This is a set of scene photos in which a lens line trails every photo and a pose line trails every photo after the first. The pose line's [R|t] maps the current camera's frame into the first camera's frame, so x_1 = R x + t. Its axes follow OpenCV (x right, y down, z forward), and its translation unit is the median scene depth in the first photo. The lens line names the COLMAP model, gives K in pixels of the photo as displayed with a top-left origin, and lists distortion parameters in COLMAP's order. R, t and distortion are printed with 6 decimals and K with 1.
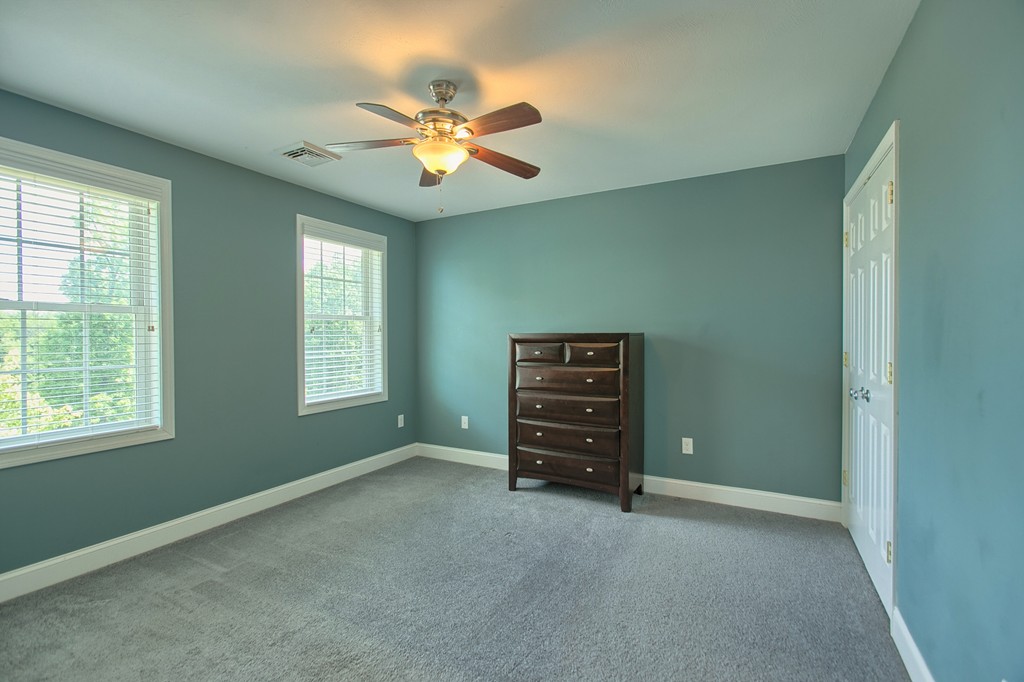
lens RADIAL K [[452.7, 0, 514.5], [0, 452.7, 337.9], [0, 0, 1]] dist [0.001605, 0.000311]
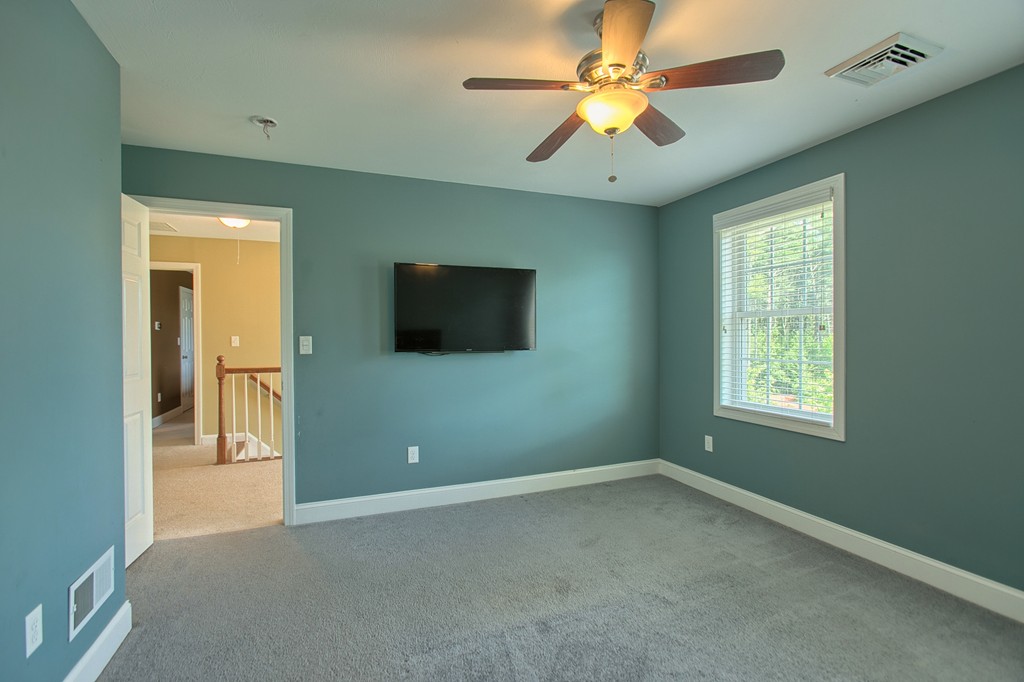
lens RADIAL K [[452.7, 0, 514.6], [0, 452.7, 343.3], [0, 0, 1]] dist [0.001605, 0.000311]
pose [[-0.649569, -0.005411, -0.760283, 0.438873], [-0.016227, 0.999846, 0.006747, 0.020516], [0.760129, 0.016720, -0.649557, 1.127145]]
